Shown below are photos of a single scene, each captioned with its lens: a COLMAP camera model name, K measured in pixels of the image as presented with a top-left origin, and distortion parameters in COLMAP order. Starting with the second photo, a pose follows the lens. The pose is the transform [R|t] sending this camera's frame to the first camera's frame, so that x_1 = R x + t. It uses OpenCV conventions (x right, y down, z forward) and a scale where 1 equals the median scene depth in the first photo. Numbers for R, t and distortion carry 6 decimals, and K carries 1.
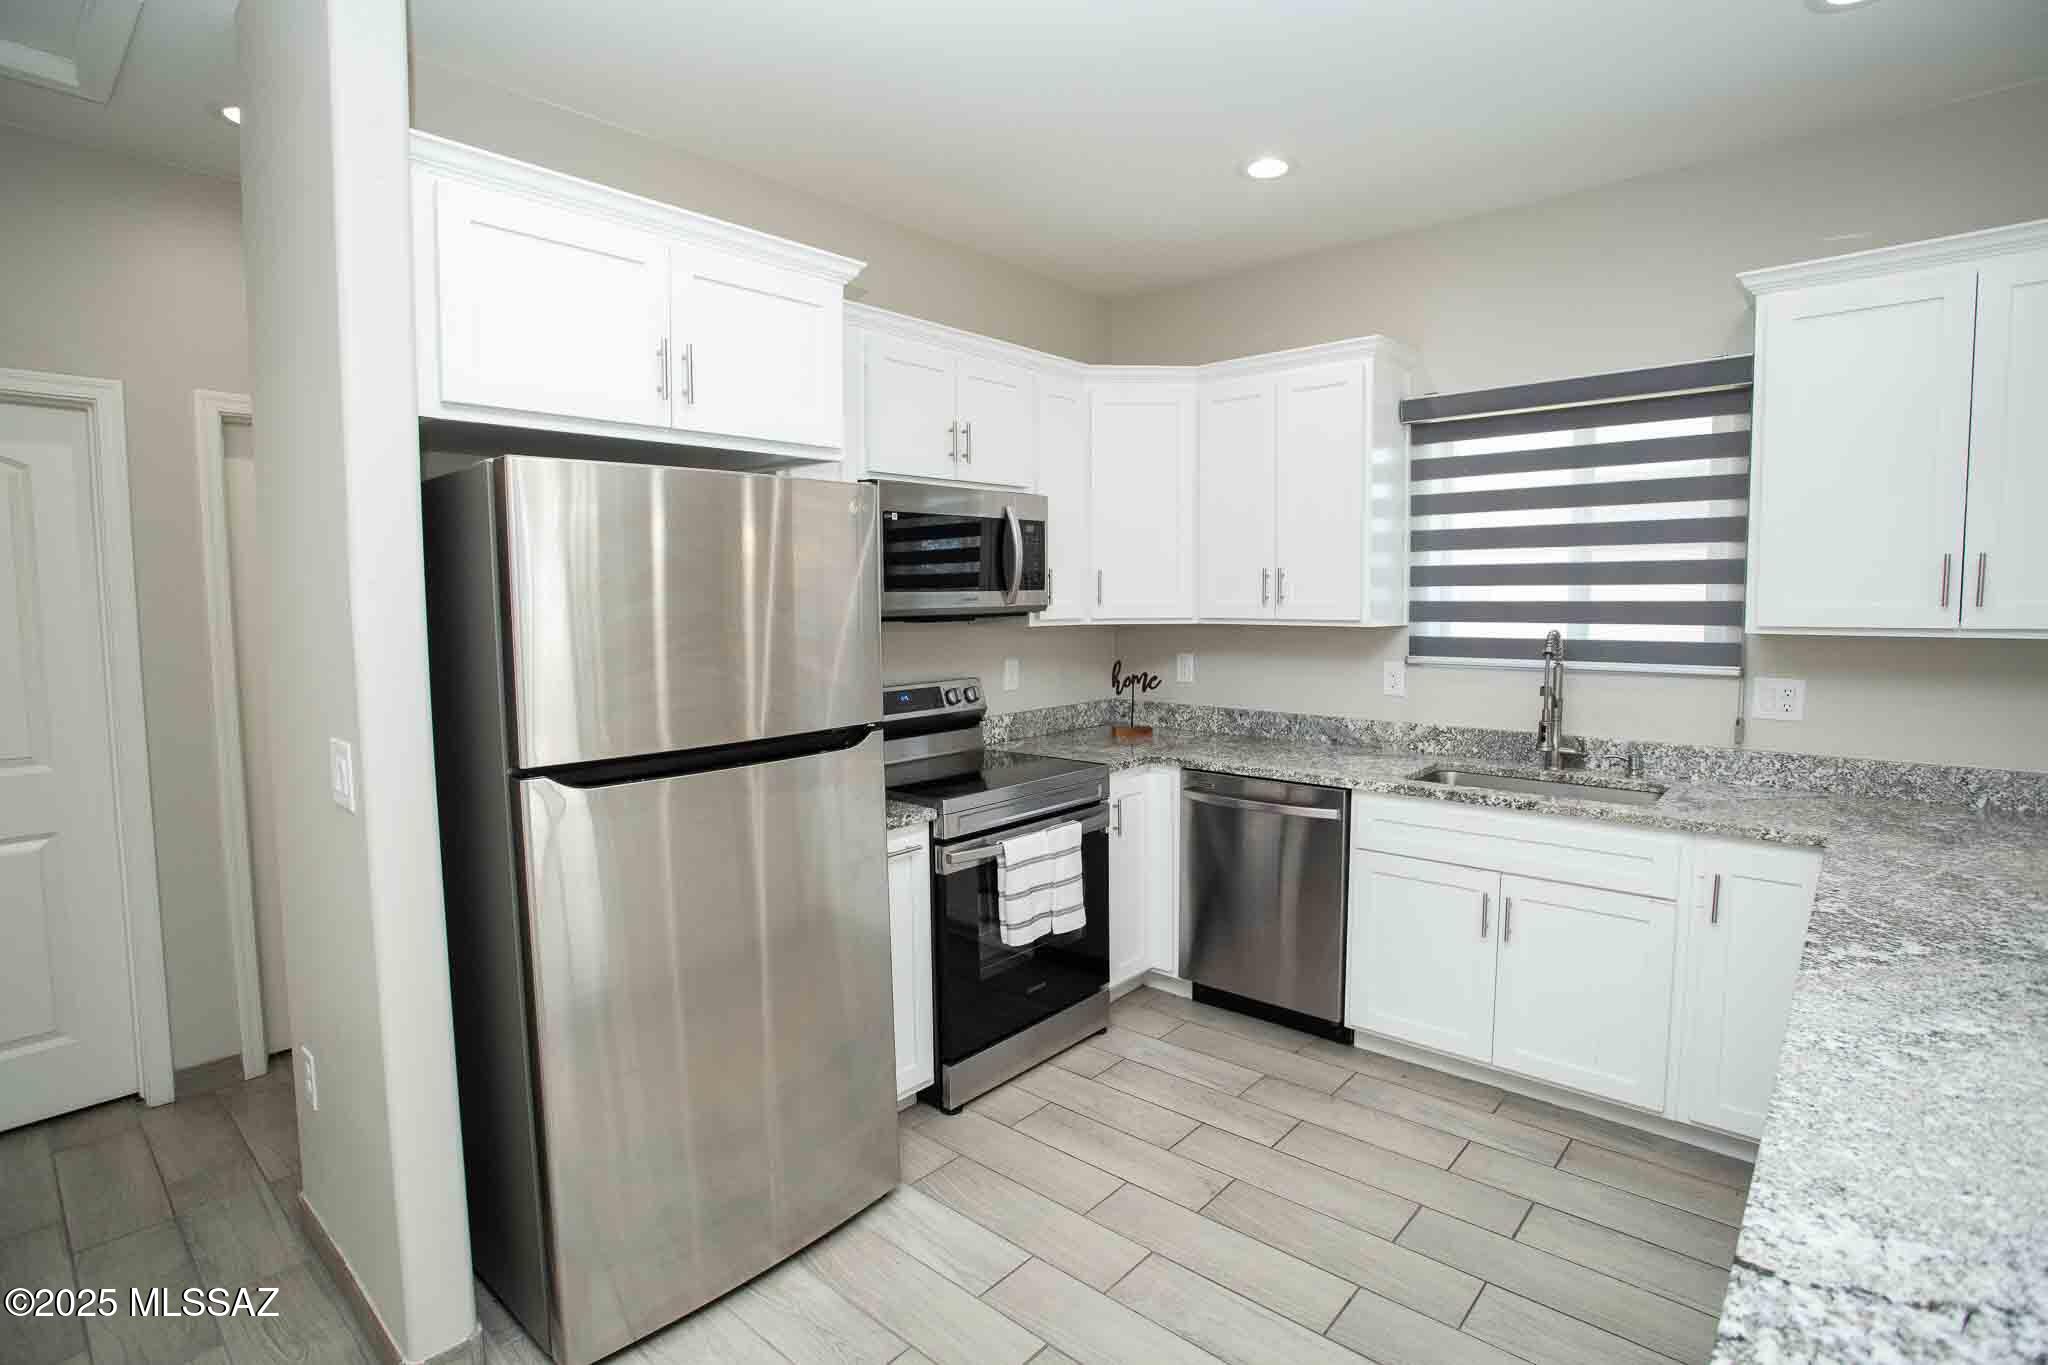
lens RADIAL K [[990.1, 0, 1028.8], [0, 990.1, 675.1], [0, 0, 1]] dist [-0.090877, 0.035052]
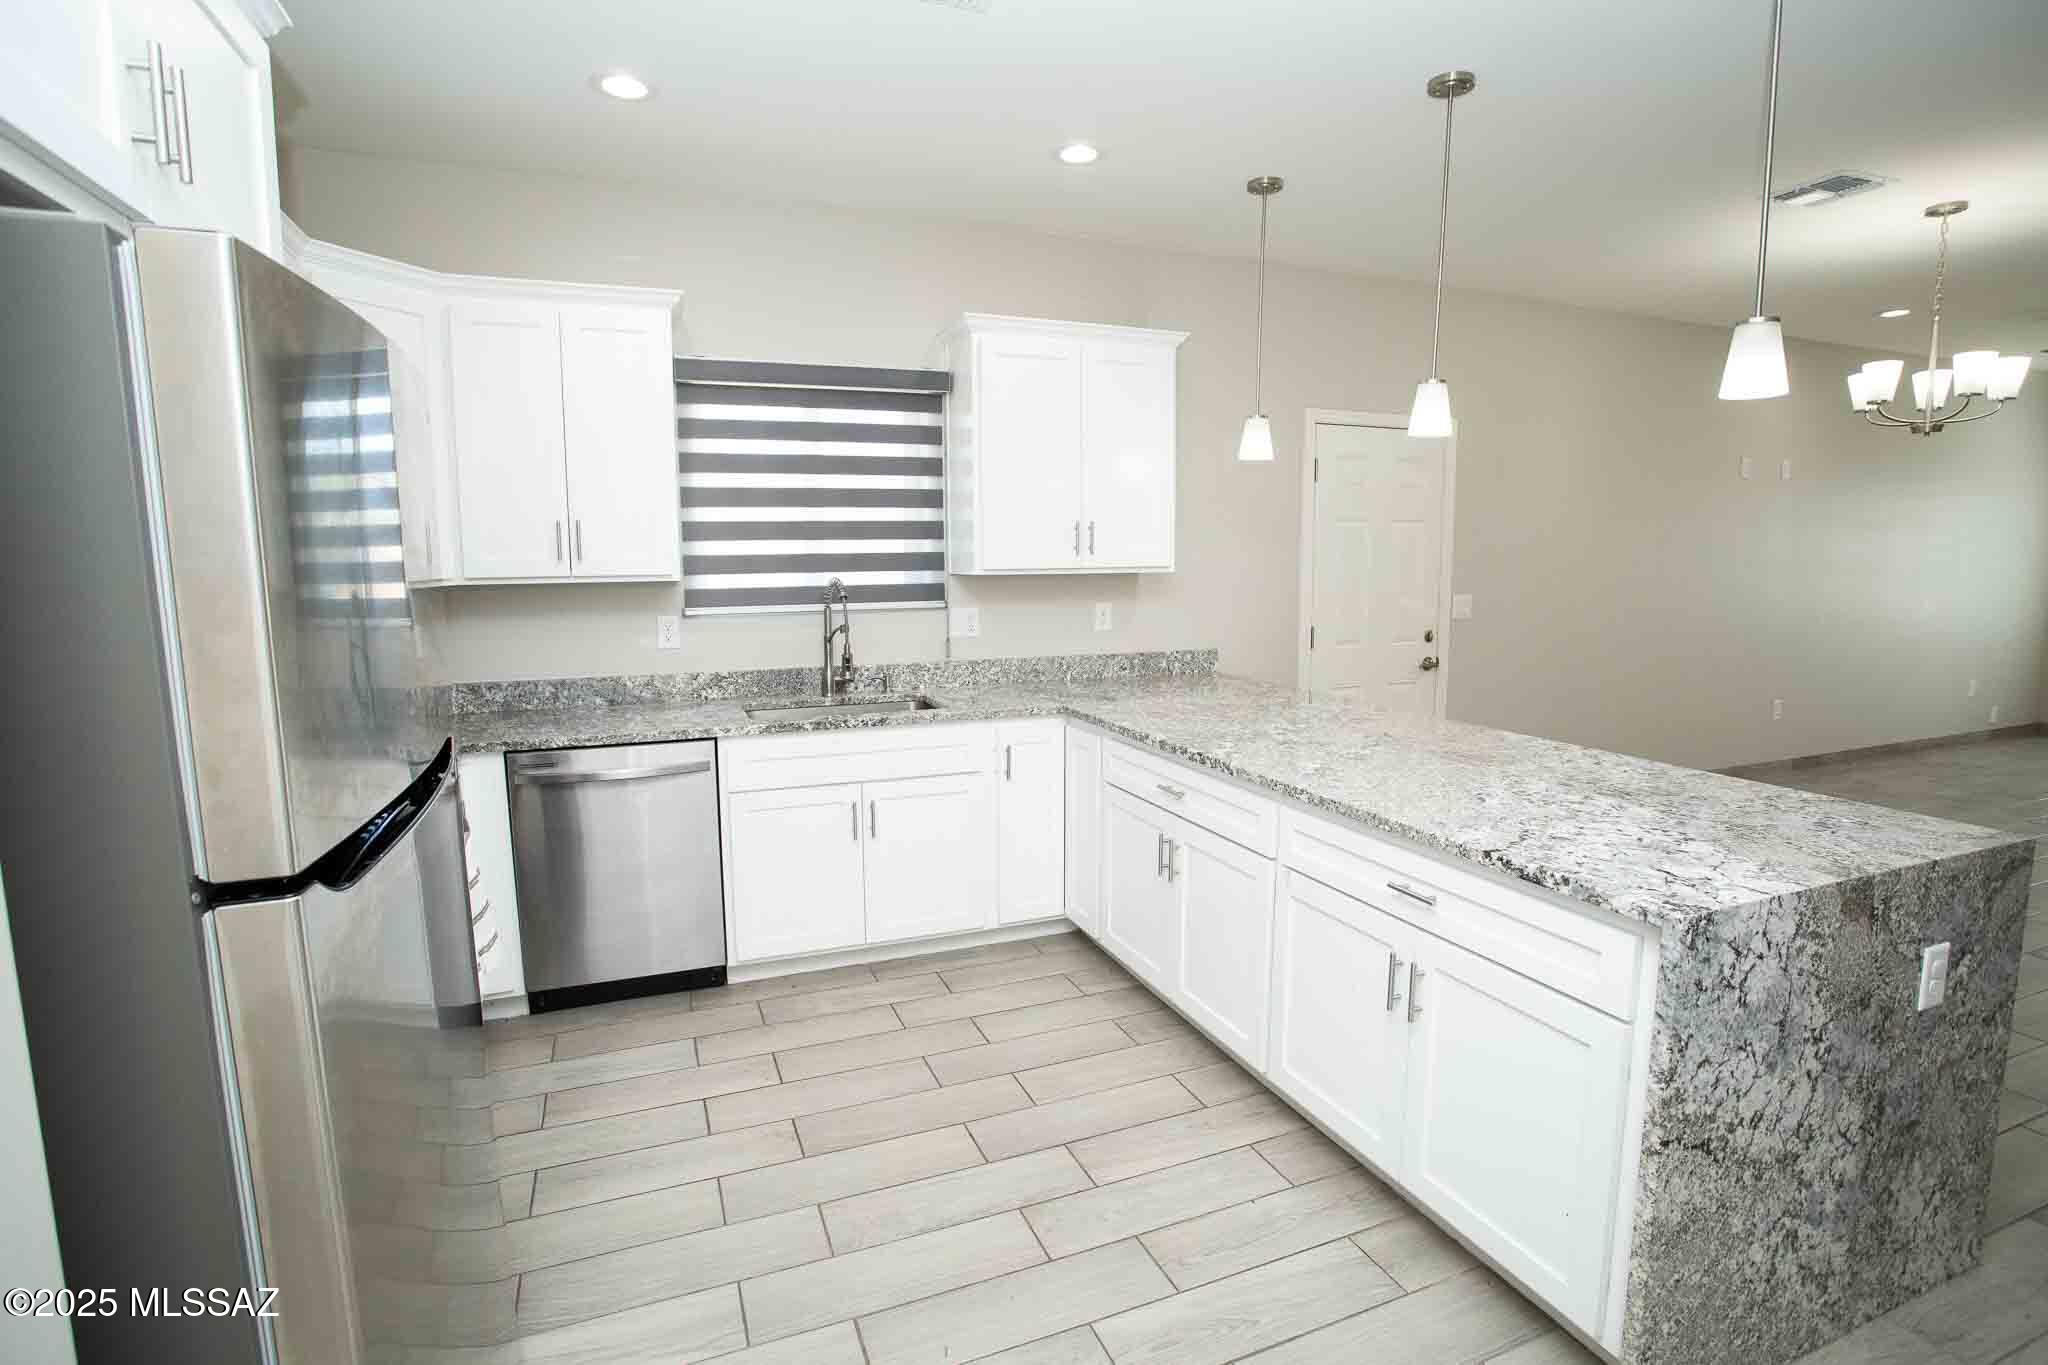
lens RADIAL K [[990.1, 0, 1028.8], [0, 990.1, 675.1], [0, 0, 1]] dist [-0.090877, 0.035052]
pose [[0.440123, -0.108360, 0.891375, -0.441622], [0.071979, 0.993755, 0.085266, -0.013705], [-0.895048, 0.026632, 0.445174, 0.247095]]
